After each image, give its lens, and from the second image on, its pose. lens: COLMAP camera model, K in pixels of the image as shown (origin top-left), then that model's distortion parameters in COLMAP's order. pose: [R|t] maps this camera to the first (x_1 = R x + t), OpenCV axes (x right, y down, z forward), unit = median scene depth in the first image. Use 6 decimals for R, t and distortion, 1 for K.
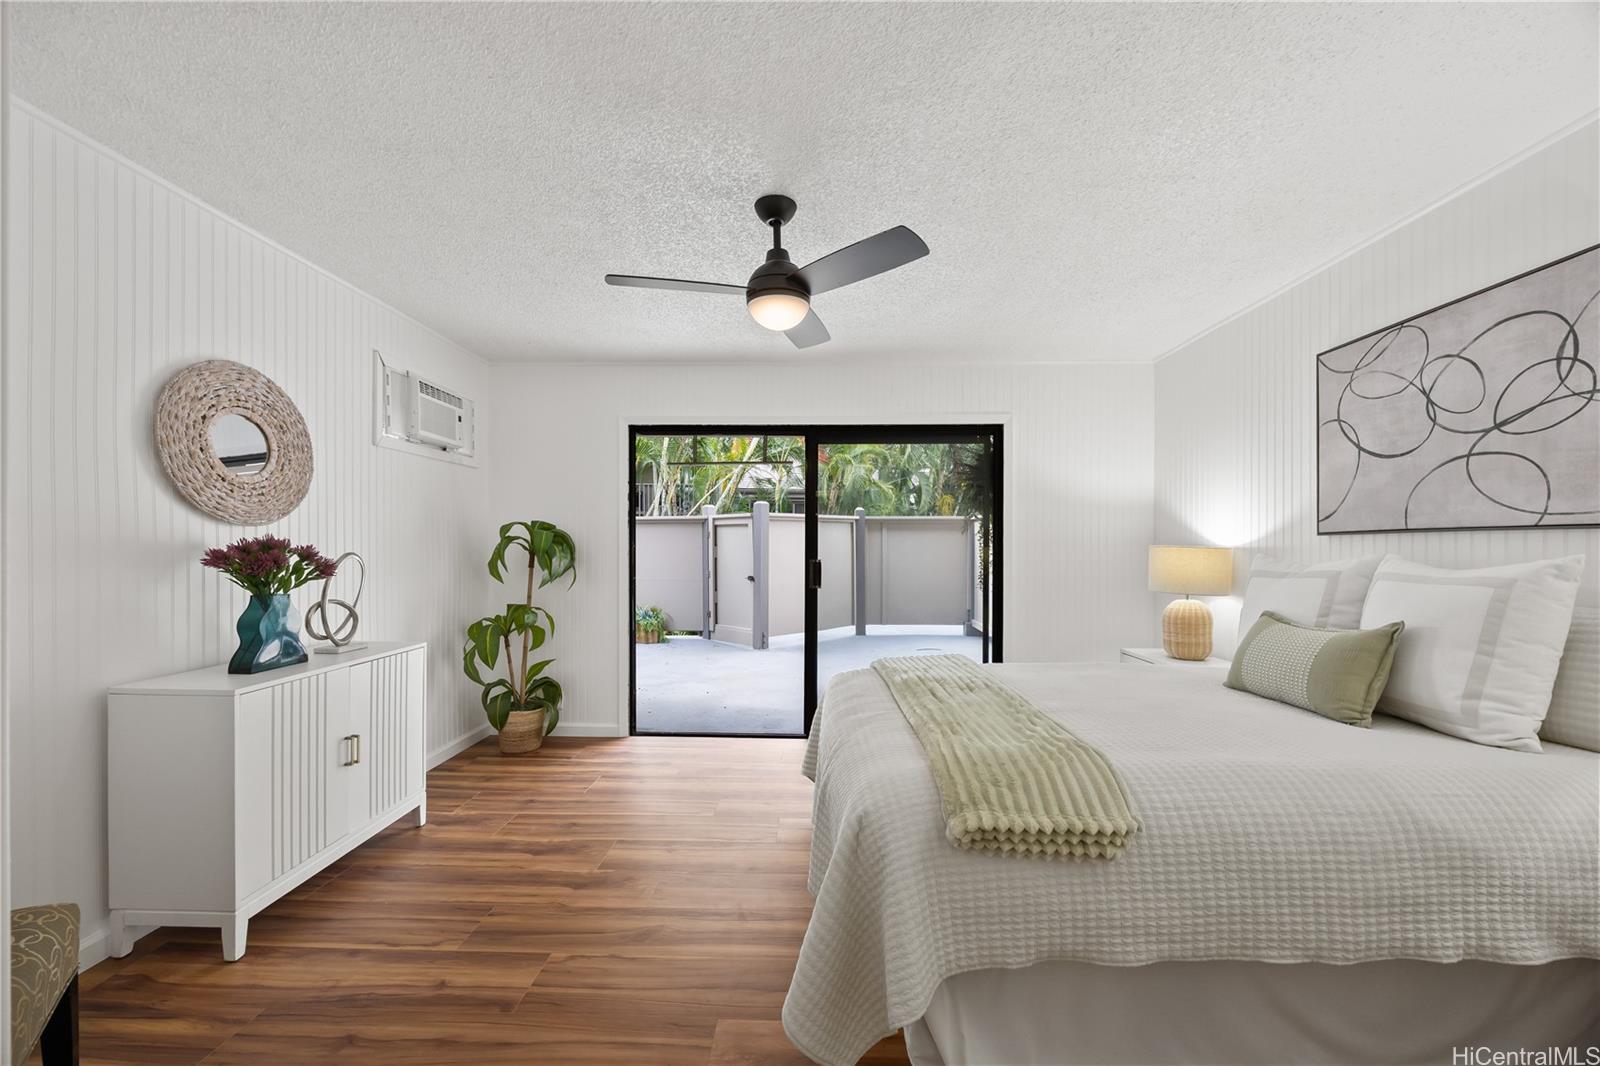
lens RADIAL K [[608.6, 0, 795.3], [0, 608.6, 537.3], [0, 0, 1]] dist [-0.002481, -0.000298]
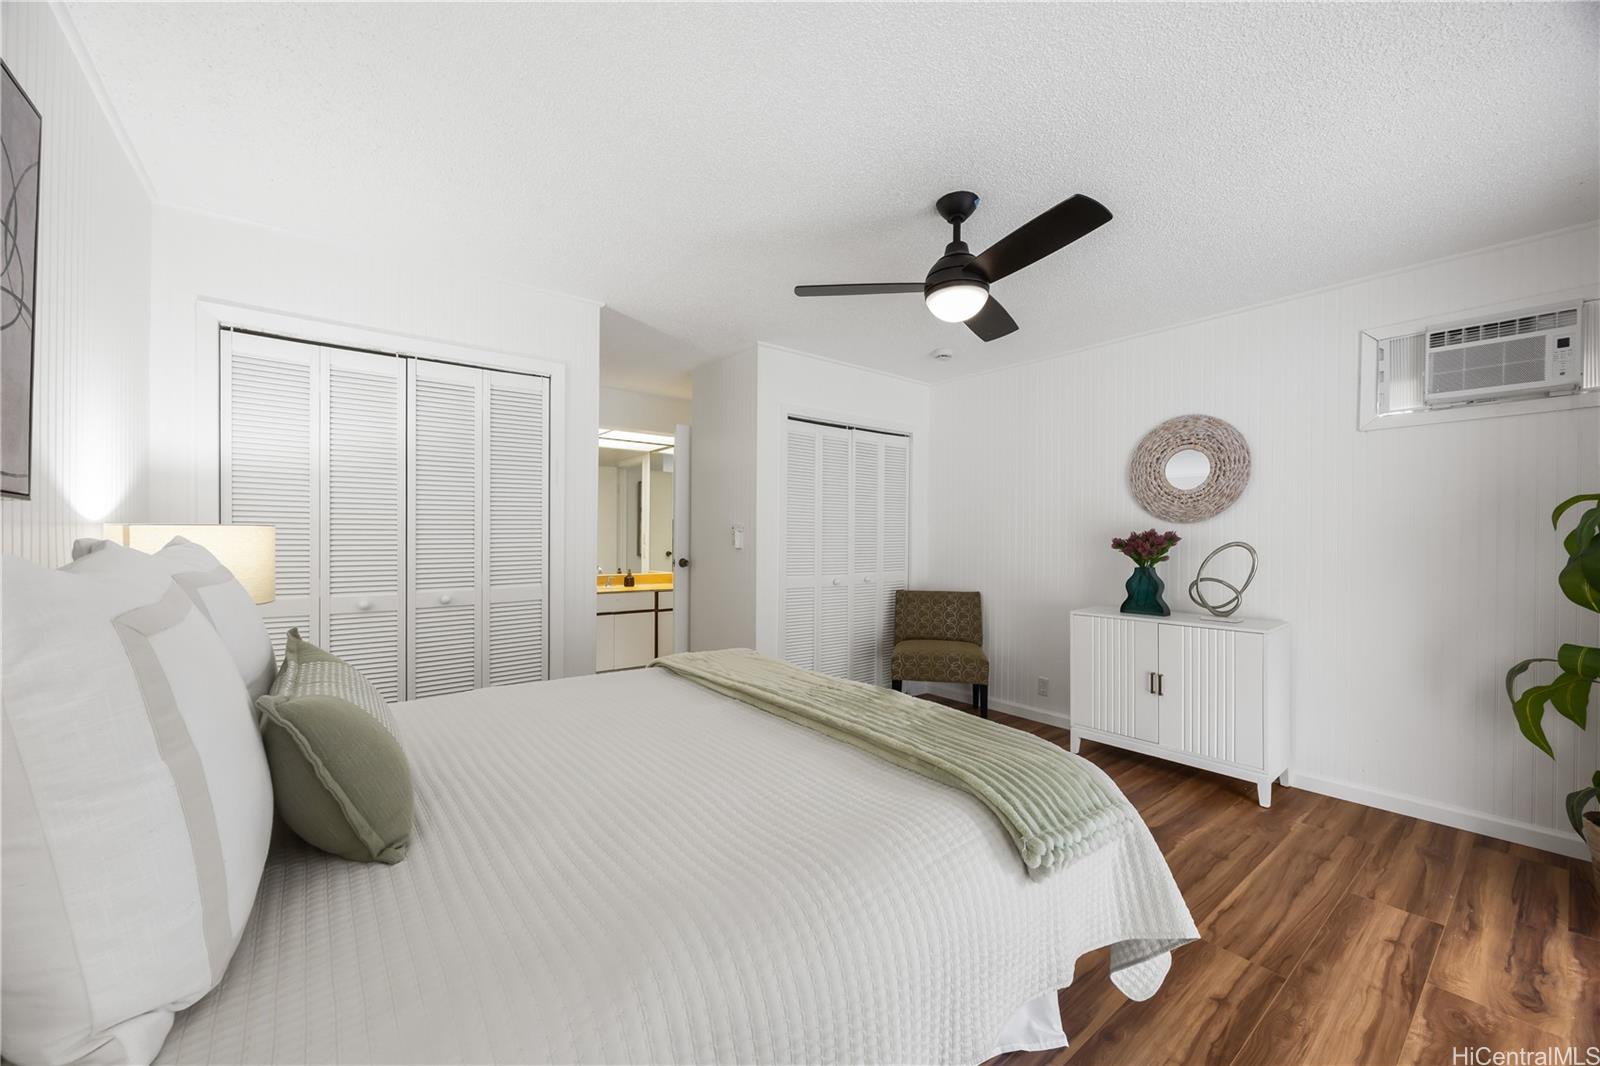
lens RADIAL K [[608.6, 0, 793.7], [0, 608.6, 537.9], [0, 0, 1]] dist [-0.002481, -0.000298]
pose [[-0.761609, 0.001825, -0.648034, 0.684358], [0.010027, 0.999910, -0.008968, 0.016806], [0.647959, -0.013328, -0.761559, 1.309129]]
